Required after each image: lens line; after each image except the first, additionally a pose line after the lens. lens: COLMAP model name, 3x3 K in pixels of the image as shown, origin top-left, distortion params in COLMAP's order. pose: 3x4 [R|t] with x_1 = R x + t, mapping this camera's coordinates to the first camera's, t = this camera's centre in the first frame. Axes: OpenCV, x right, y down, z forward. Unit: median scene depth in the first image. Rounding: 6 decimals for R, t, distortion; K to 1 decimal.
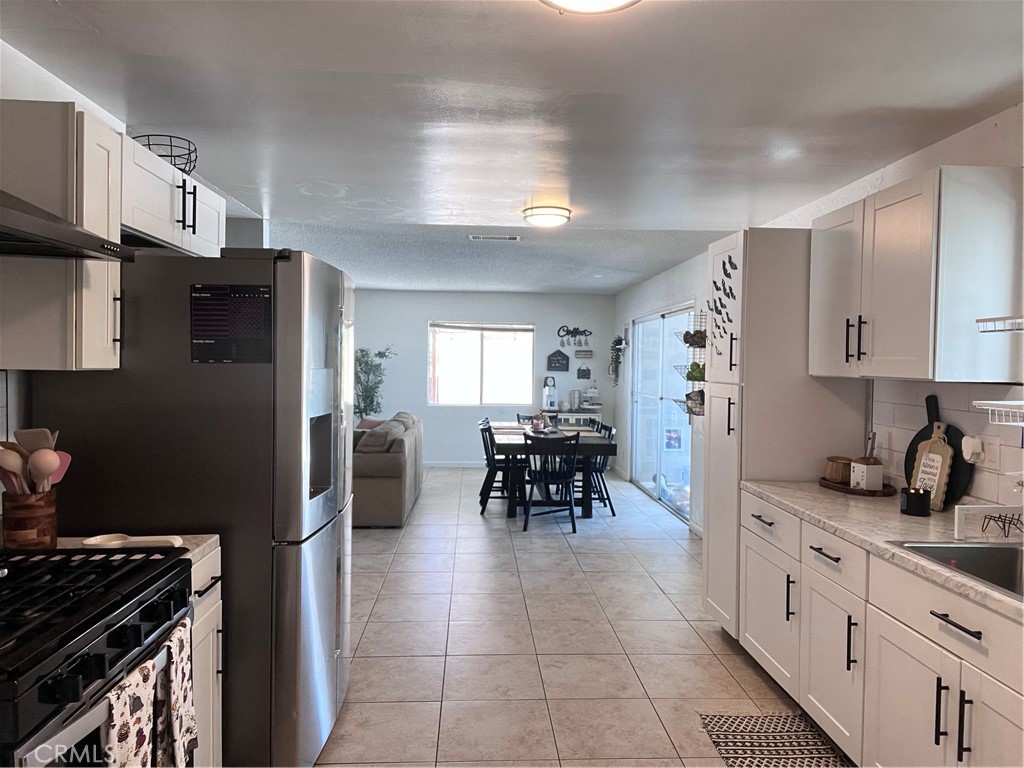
lens RADIAL K [[691.8, 0, 512.0], [0, 691.8, 384.0], [0, 0, 1]] dist [0.066038, -0.084645]
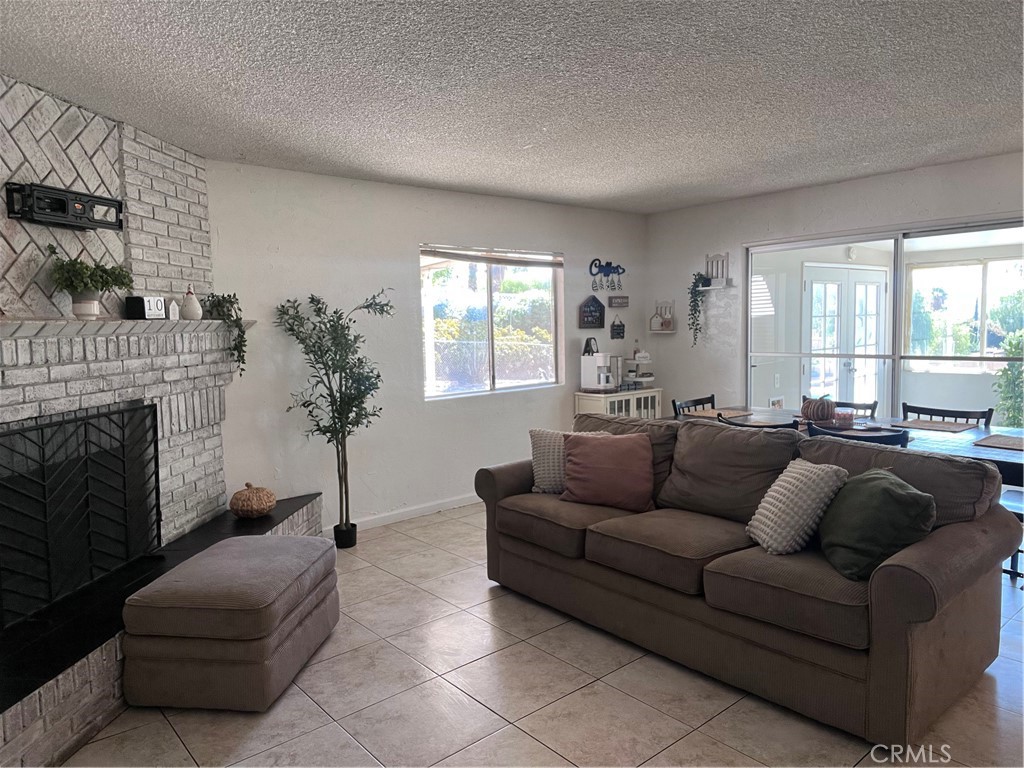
lens RADIAL K [[691.8, 0, 512.0], [0, 691.8, 384.0], [0, 0, 1]] dist [0.066038, -0.084645]
pose [[0.796822, -0.086506, 0.597989, -0.388477], [0.057599, 0.996066, 0.067342, -0.015016], [-0.601462, -0.019216, 0.798670, 0.525136]]
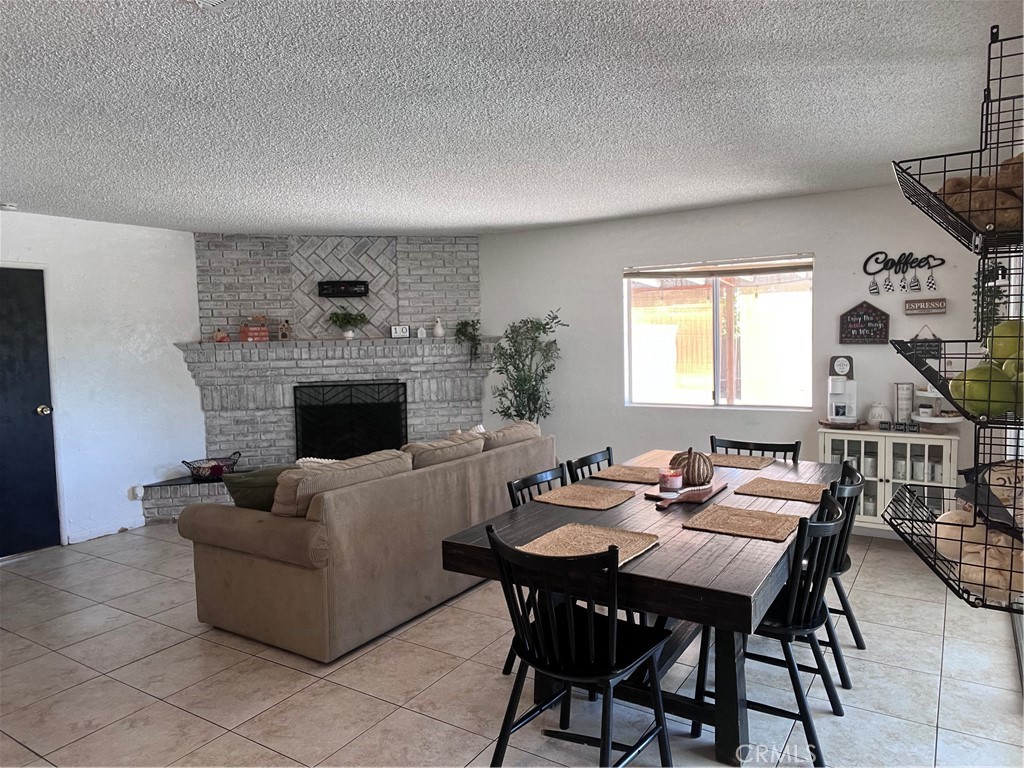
lens RADIAL K [[691.8, 0, 512.0], [0, 691.8, 384.0], [0, 0, 1]] dist [0.066038, -0.084645]
pose [[0.807675, 0.007278, -0.589583, 0.159357], [0.013793, 0.999417, 0.031233, -0.009310], [0.589467, -0.033359, 0.807104, 0.443054]]
